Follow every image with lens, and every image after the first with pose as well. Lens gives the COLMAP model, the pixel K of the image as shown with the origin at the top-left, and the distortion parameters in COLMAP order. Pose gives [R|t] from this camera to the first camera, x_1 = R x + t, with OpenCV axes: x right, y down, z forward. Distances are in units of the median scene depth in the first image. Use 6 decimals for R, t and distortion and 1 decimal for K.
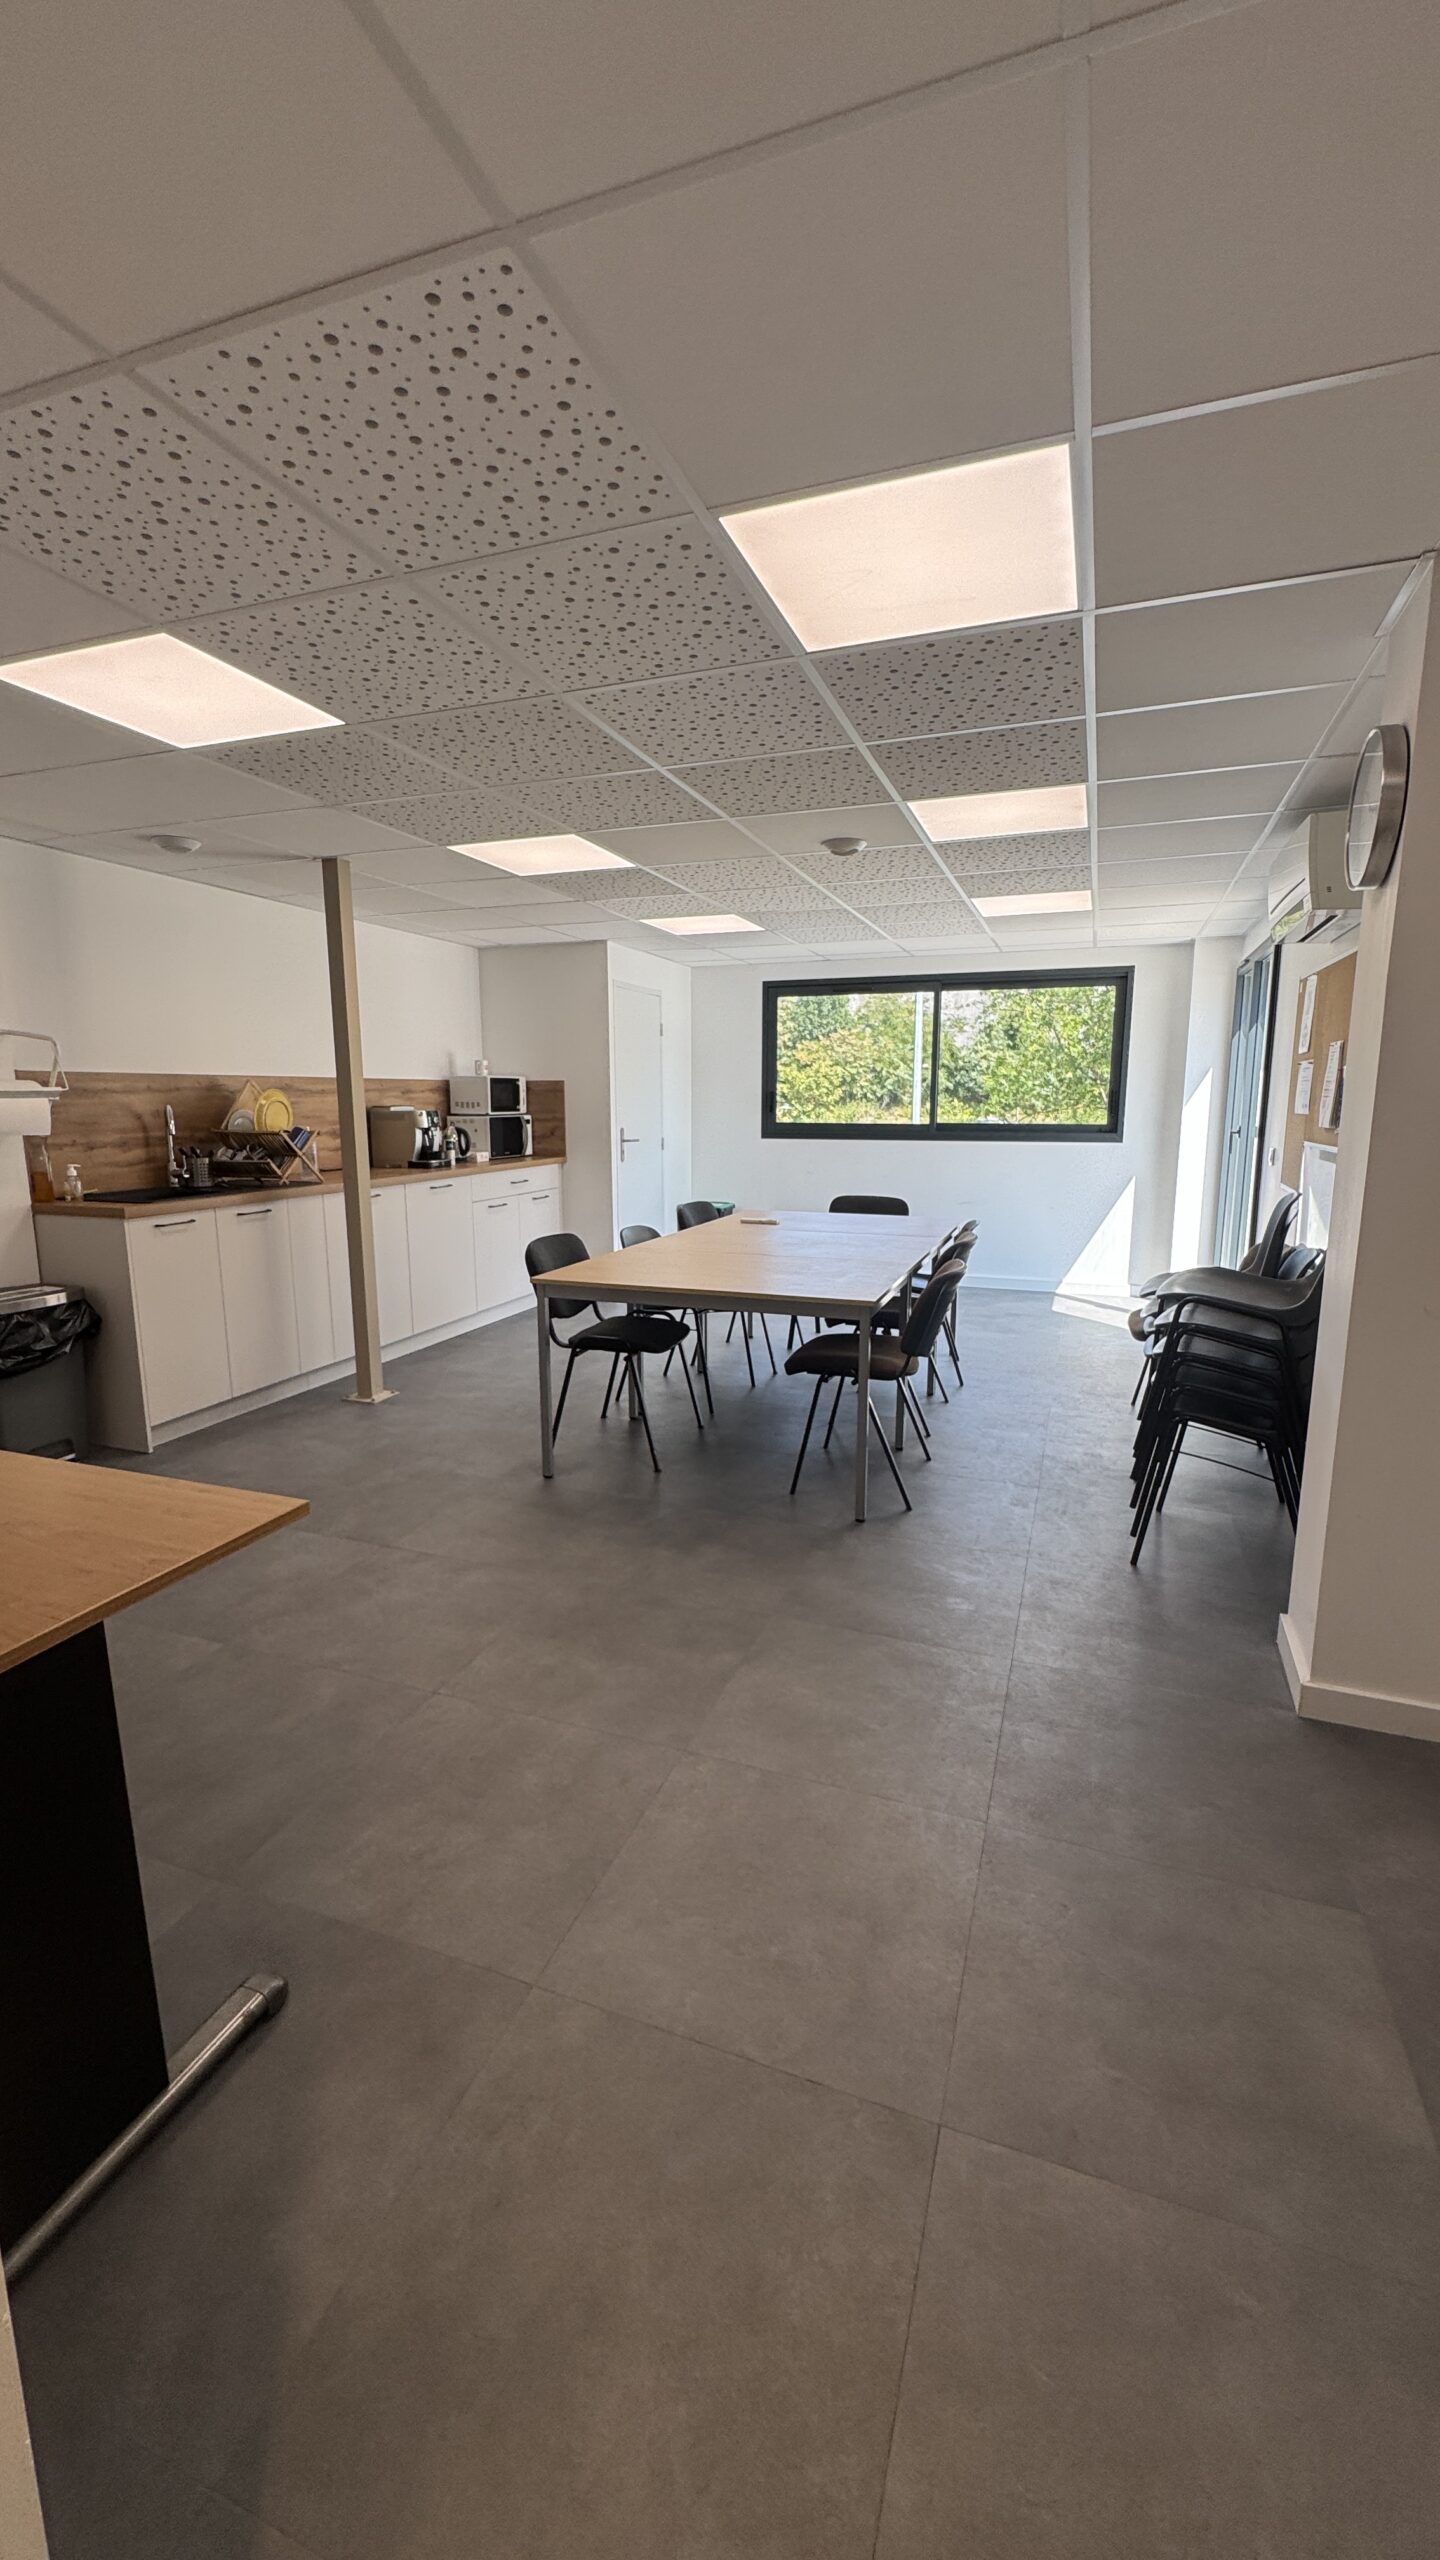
lens RADIAL K [[1011.8, 0, 718.5], [0, 1011.8, 1278.6], [0, 0, 1]] dist [0.002751, -0.000202]
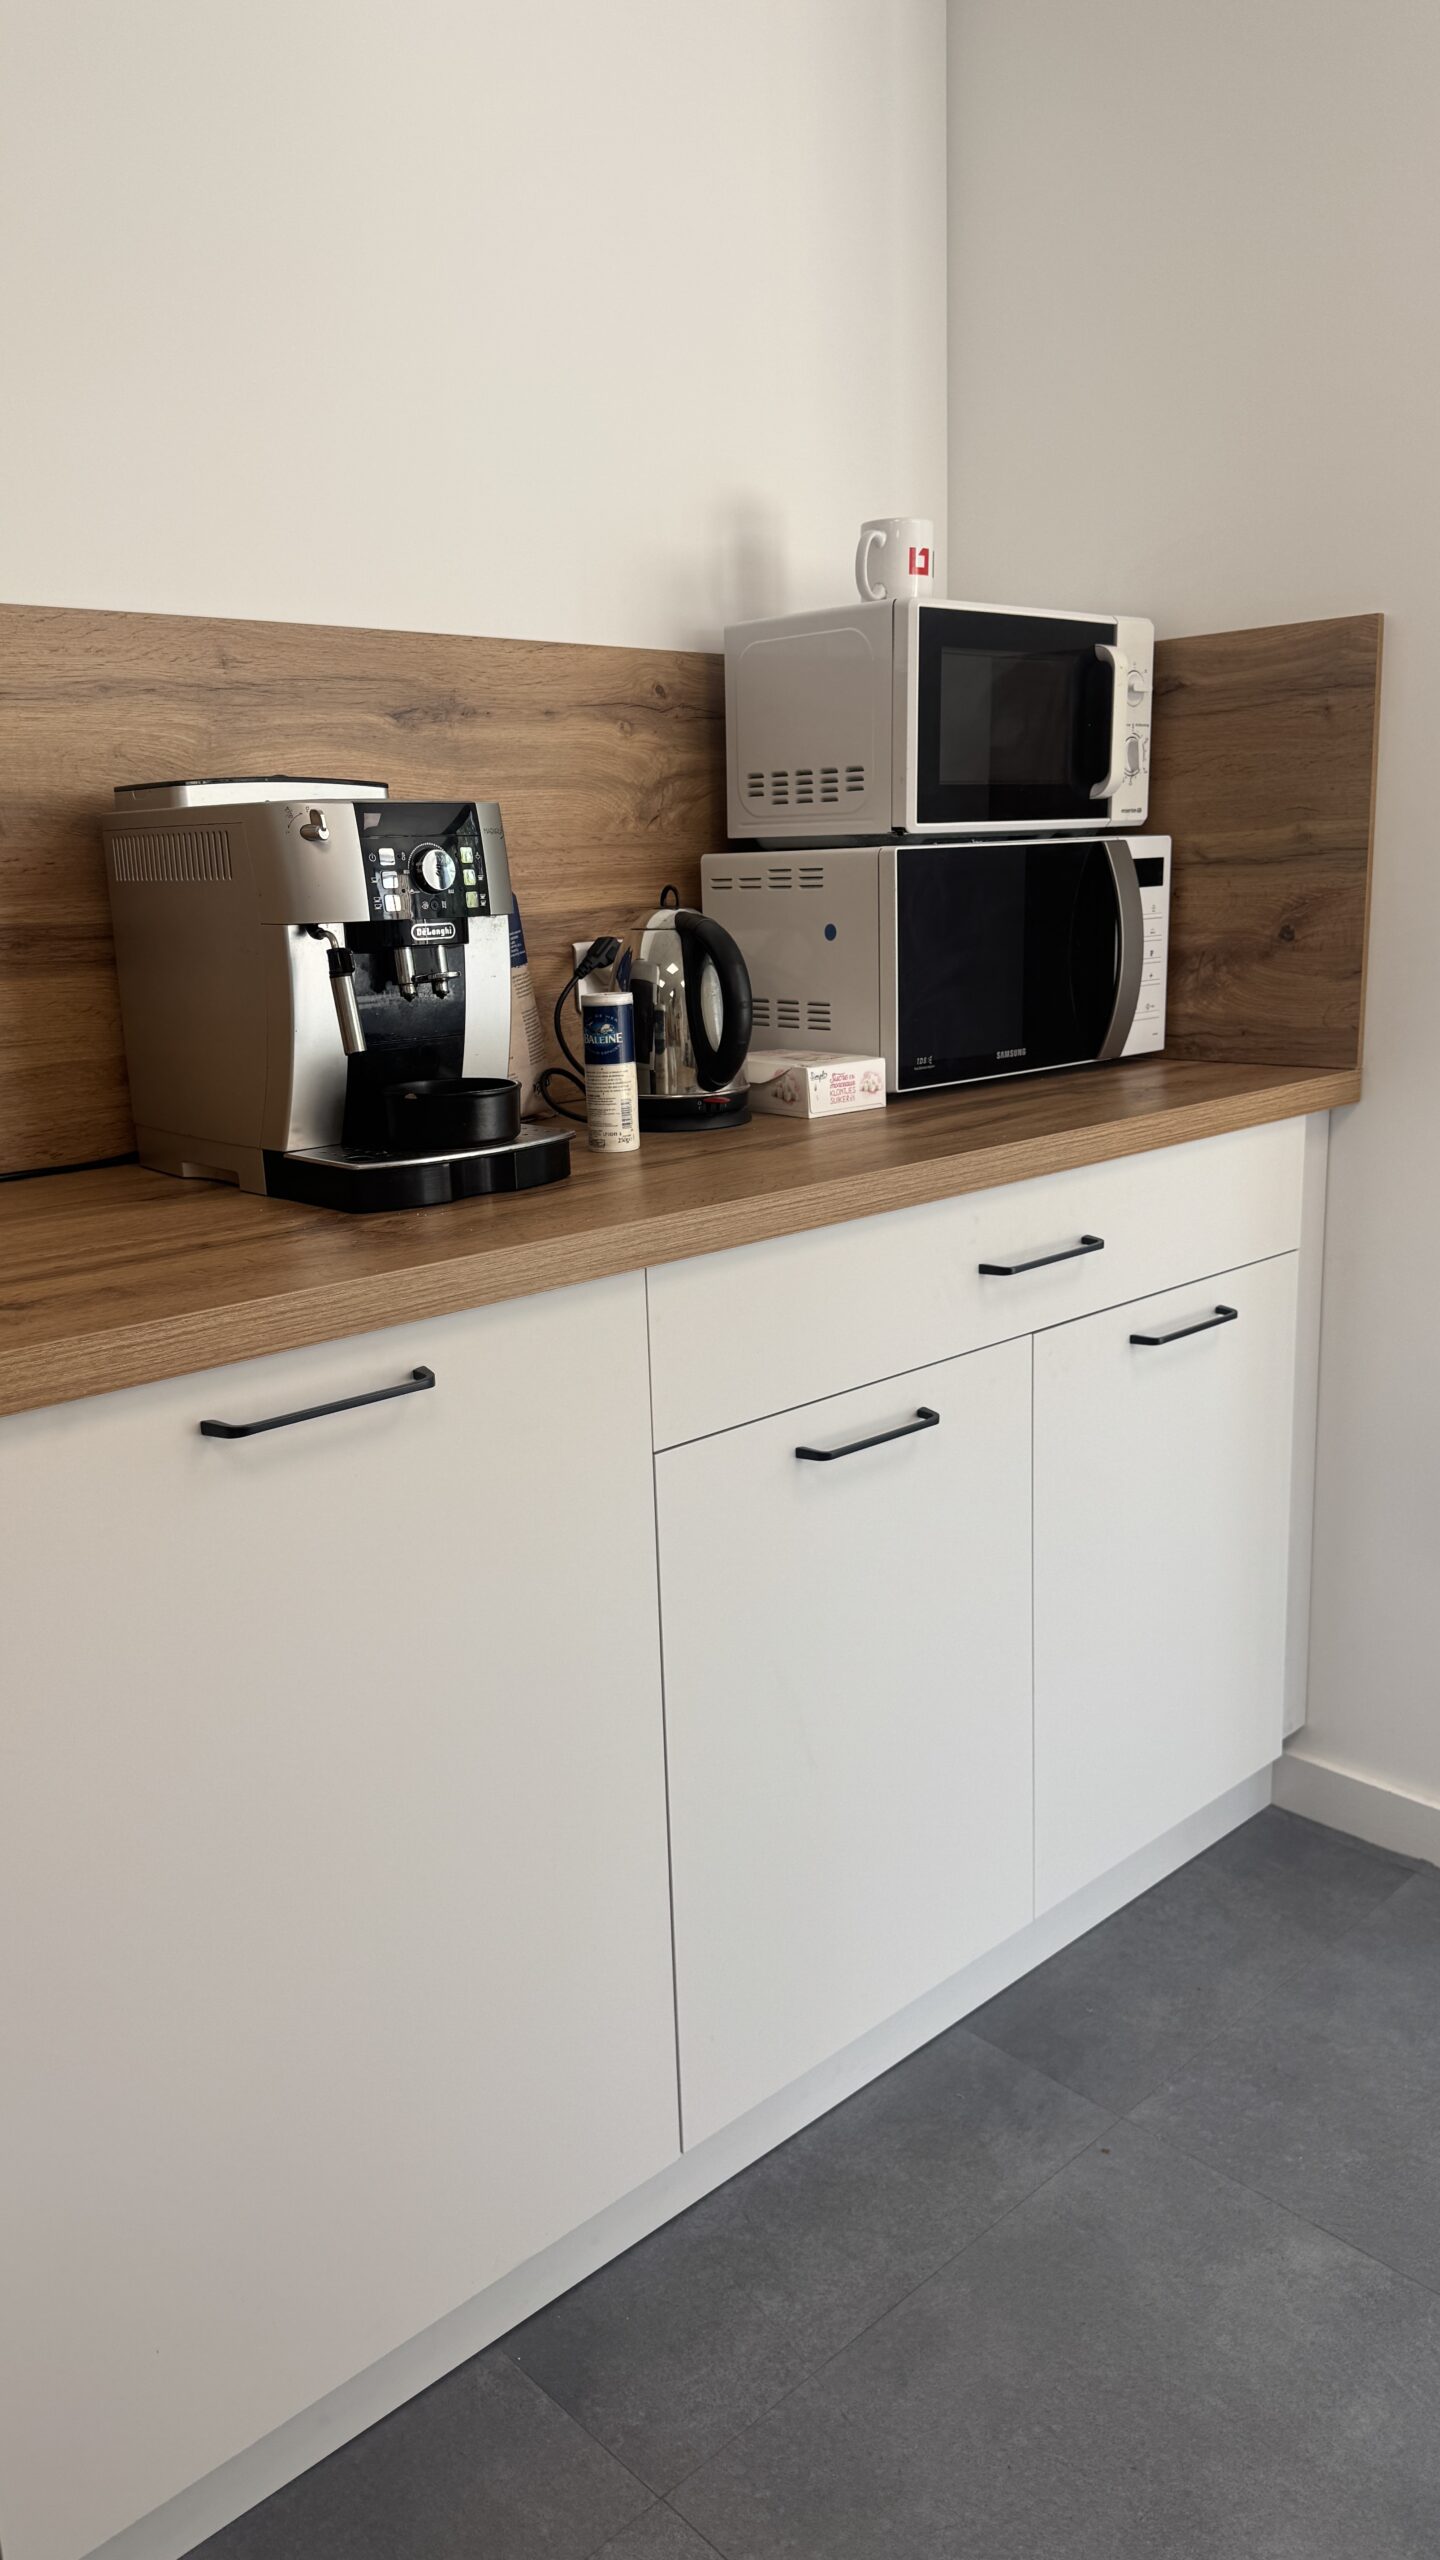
lens RADIAL K [[1820.3, 0, 709.0], [0, 1820.3, 1256.5], [0, 0, 1]] dist [0.179851, -0.384404]
pose [[0.892785, 0.068992, -0.445168, -0.165784], [-0.049365, 0.997235, 0.055549, -0.156121], [0.447769, -0.027617, 0.893723, 1.034190]]
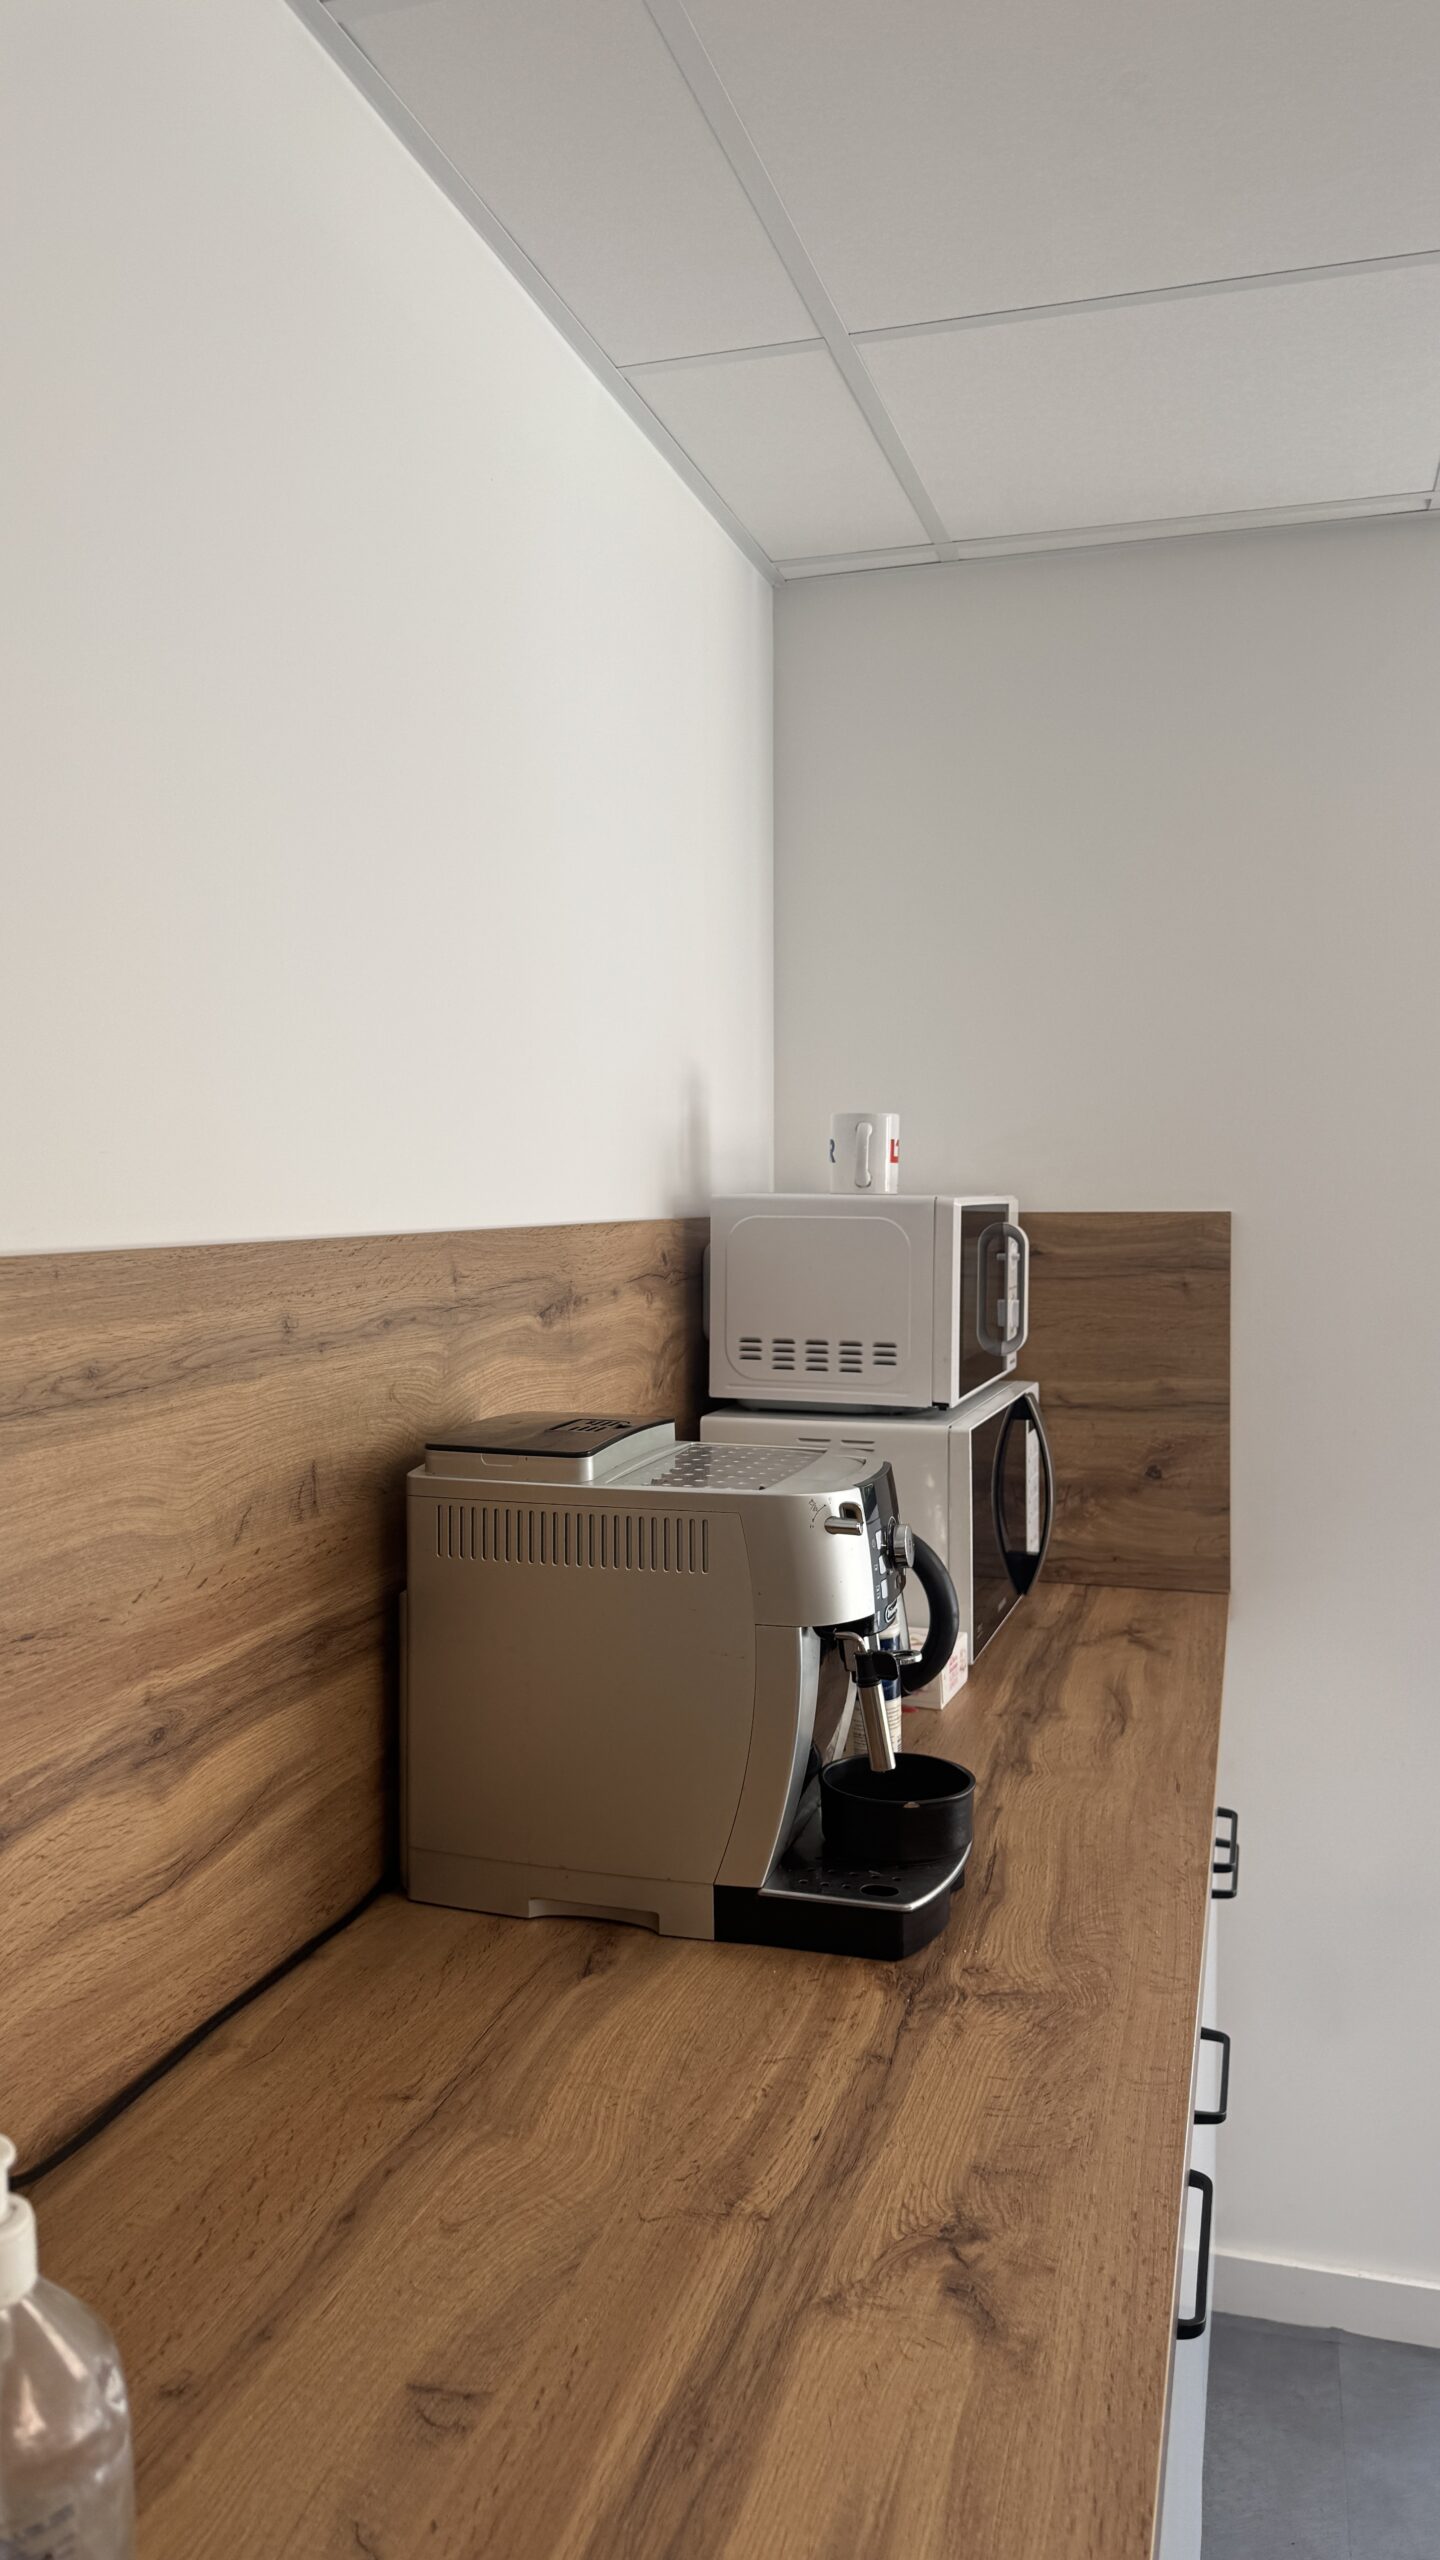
lens RADIAL K [[1792.6, 0, 720.0], [0, 1792.6, 1280.0], [0, 0, 1]] dist [0.125175, -0.132839]
pose [[0.998256, -0.005778, 0.058746, -0.420329], [0.013228, 0.991784, -0.127237, -0.213260], [-0.057528, 0.127792, 0.990131, 1.008477]]
